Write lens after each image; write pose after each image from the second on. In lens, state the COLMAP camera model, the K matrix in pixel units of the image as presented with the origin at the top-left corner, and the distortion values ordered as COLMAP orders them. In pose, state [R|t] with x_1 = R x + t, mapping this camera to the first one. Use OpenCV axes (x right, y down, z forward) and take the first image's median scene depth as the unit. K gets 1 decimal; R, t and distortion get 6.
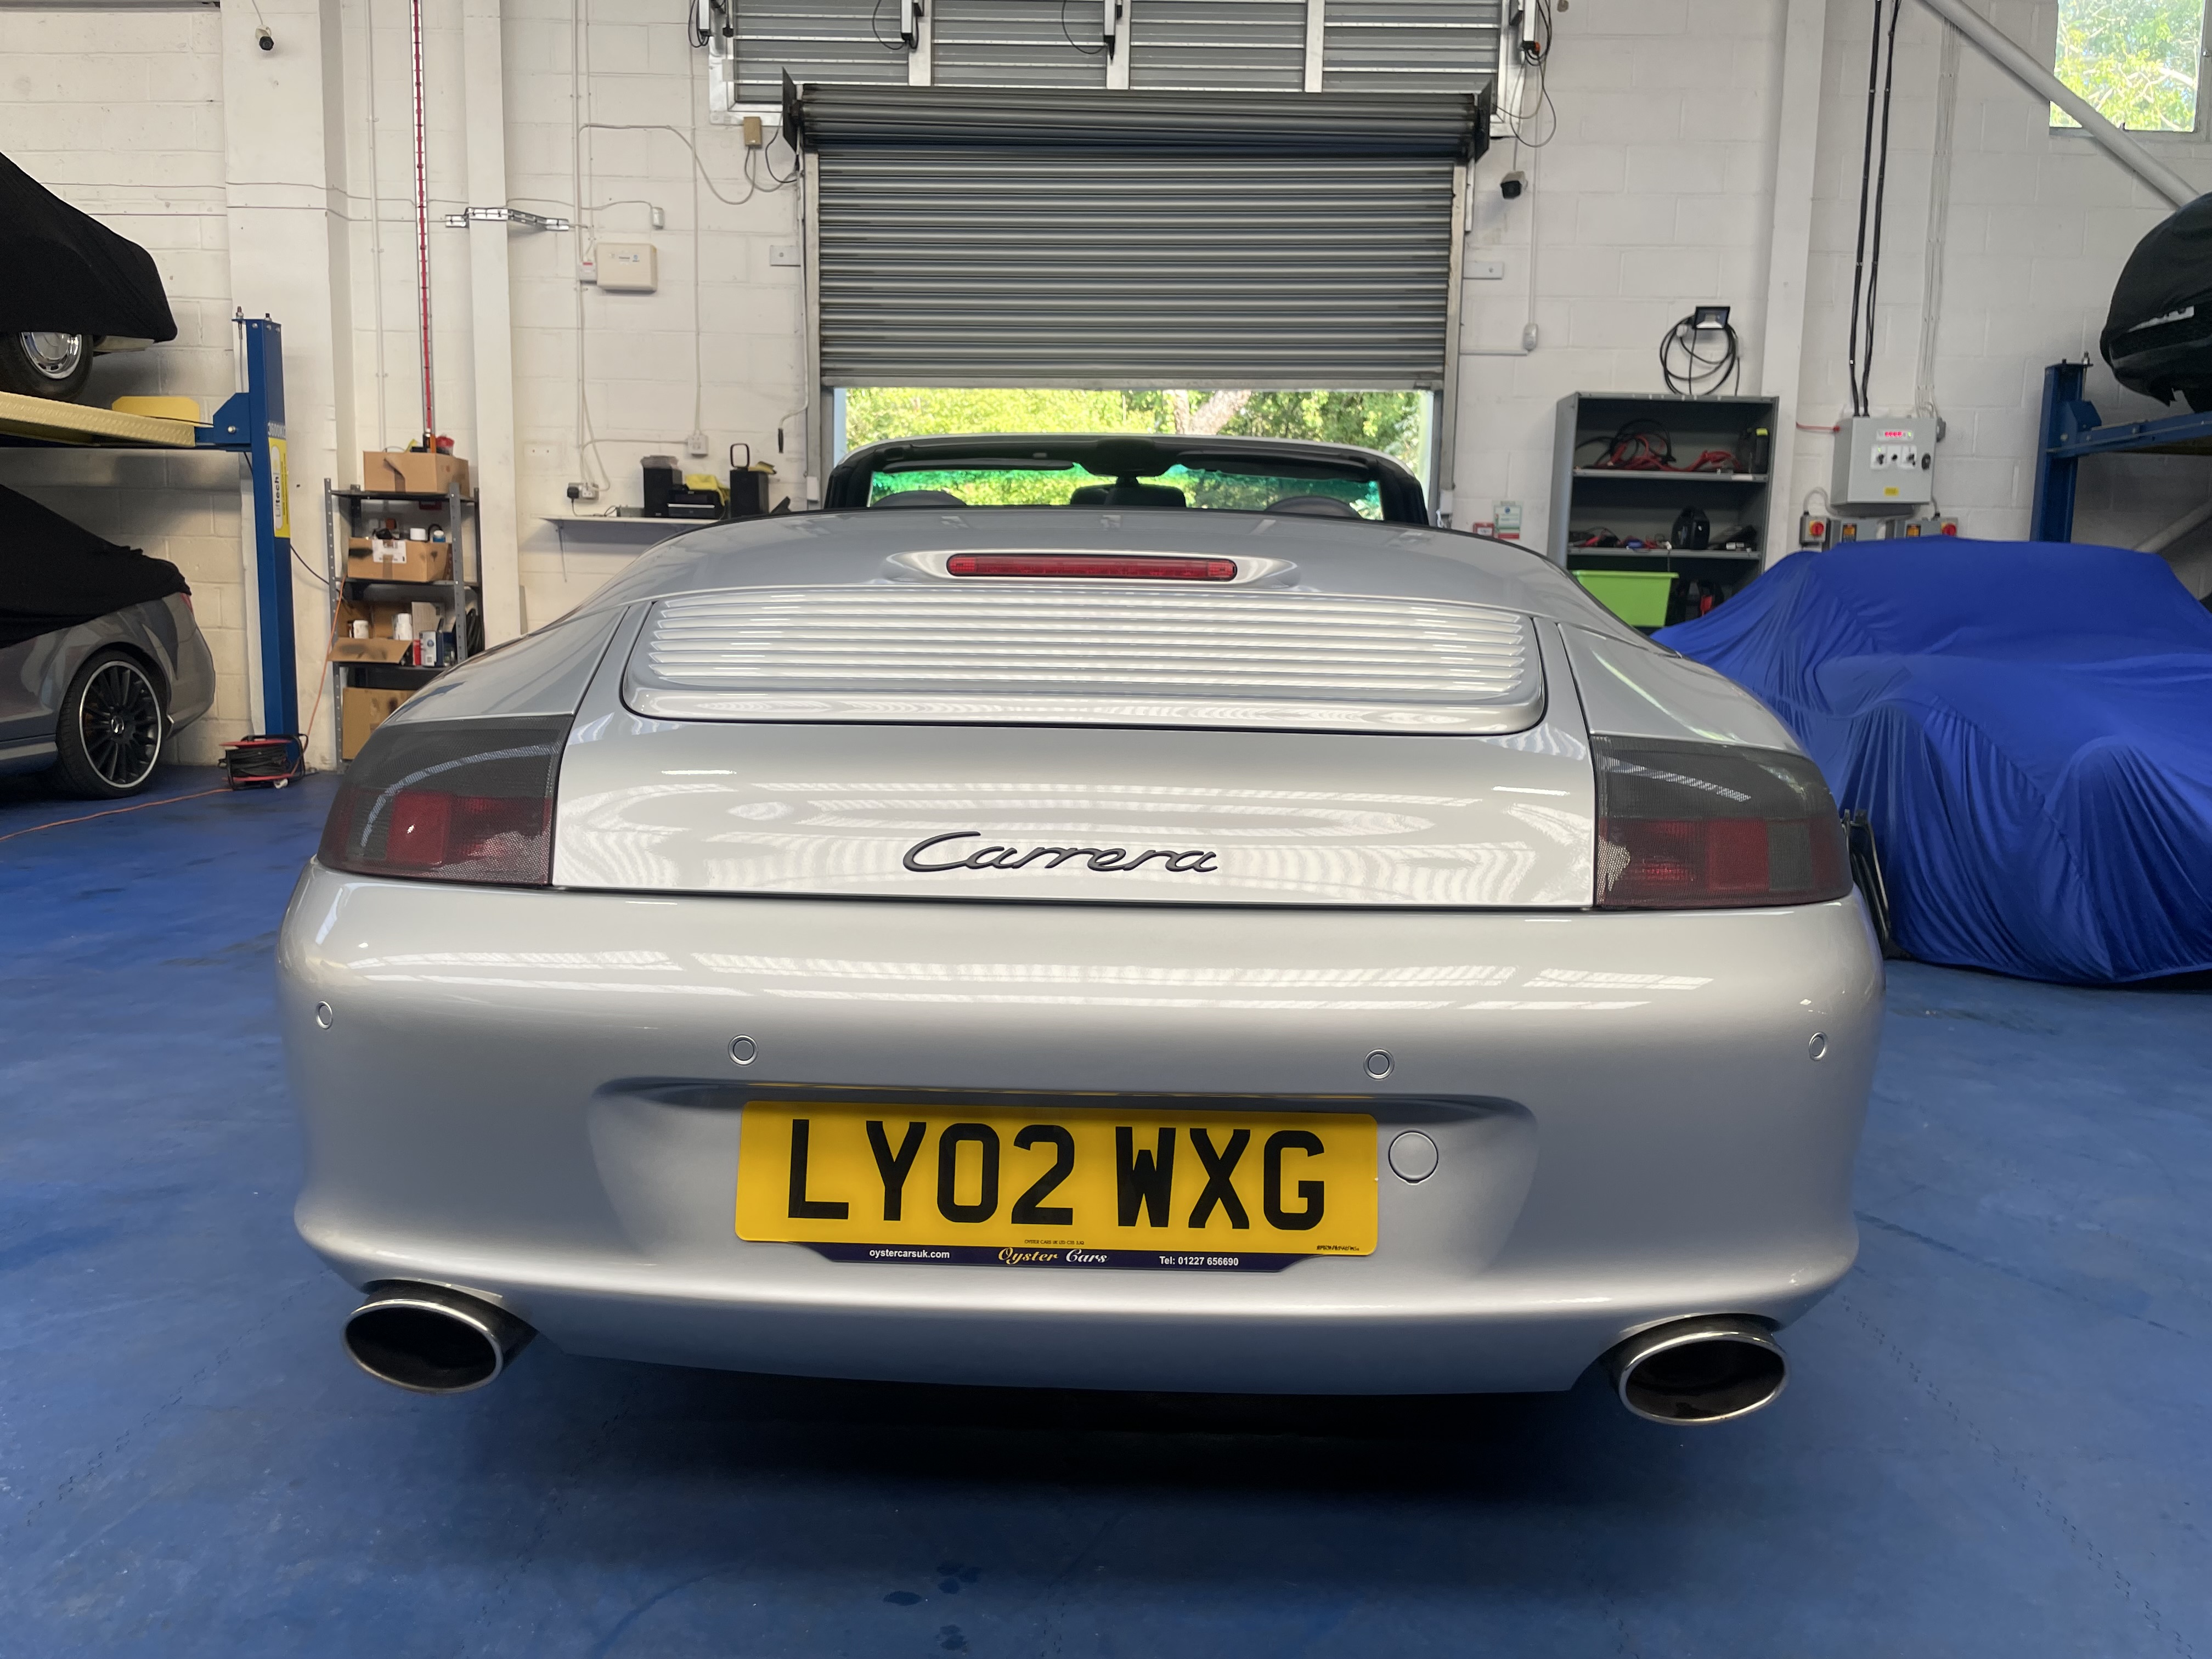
lens RADIAL K [[1744.0, 0, 1126.6], [0, 1744.0, 828.4], [0, 0, 1]] dist [0.081437, -0.129785]
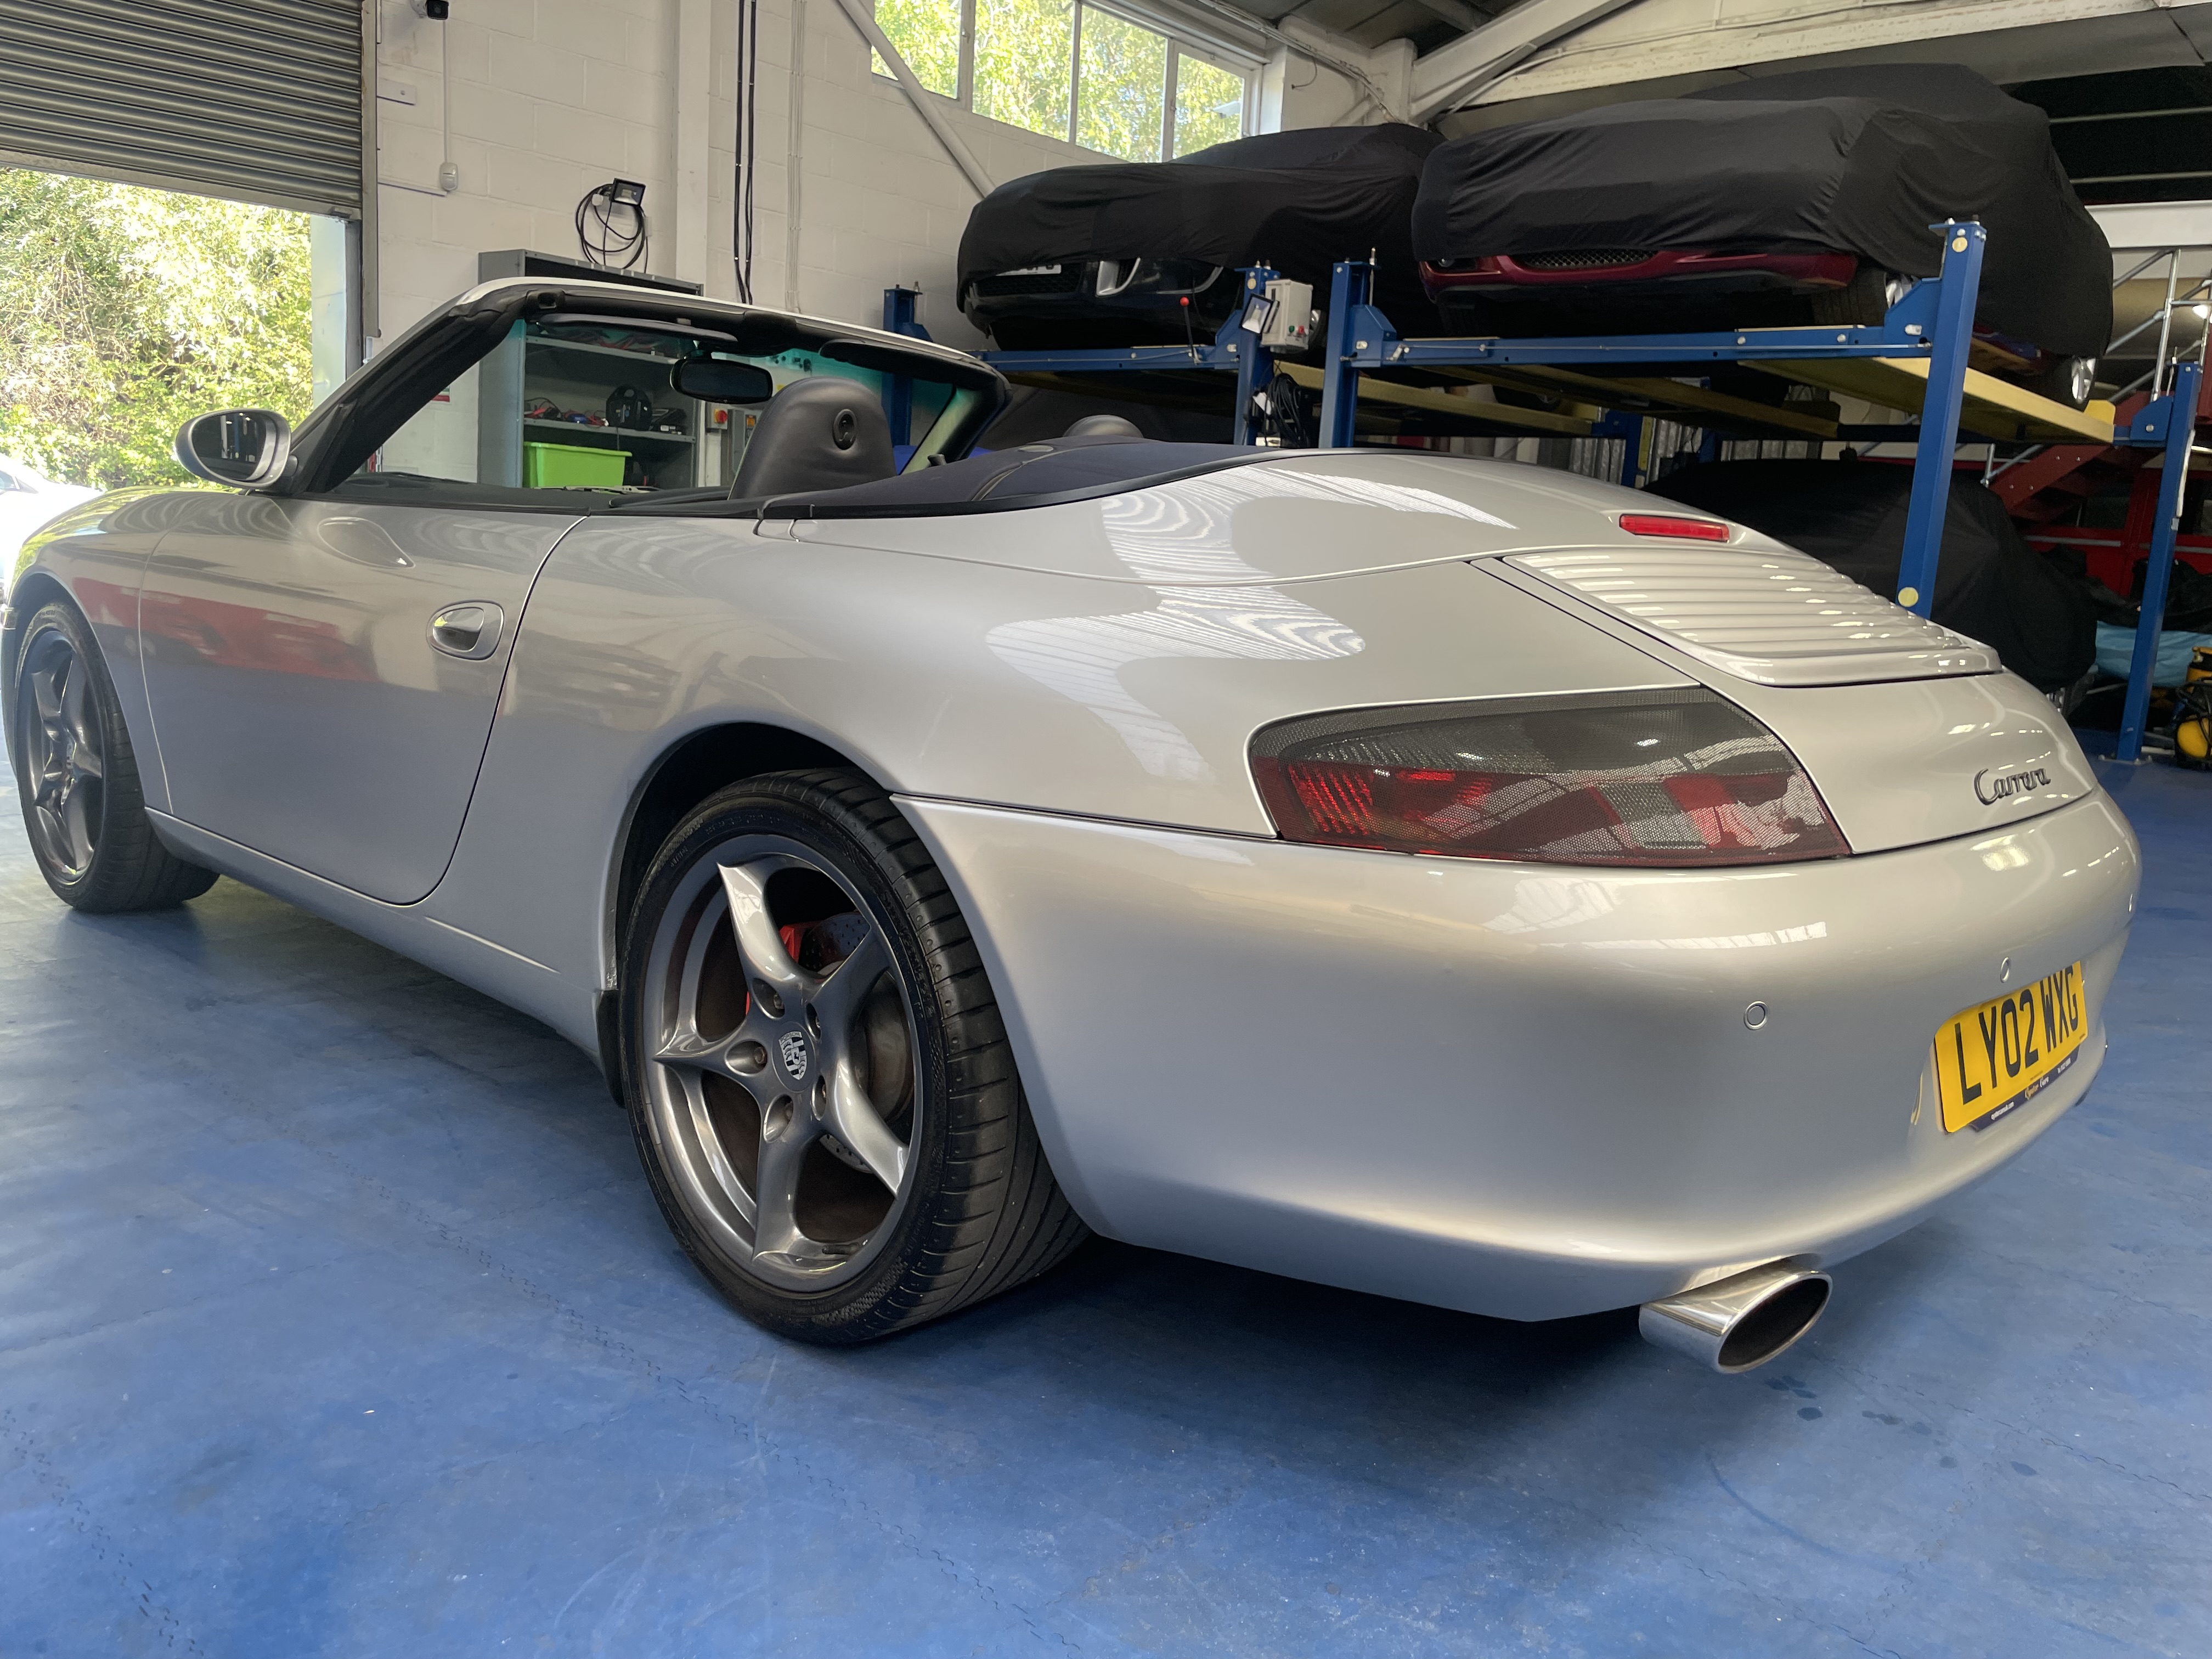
lens RADIAL K [[1744.0, 0, 1126.6], [0, 1744.0, 828.4], [0, 0, 1]] dist [0.081437, -0.129785]
pose [[0.631513, -0.108290, 0.767766, -0.295205], [0.044577, 0.993632, 0.103481, -0.023168], [-0.774083, -0.031125, 0.632318, 0.140203]]
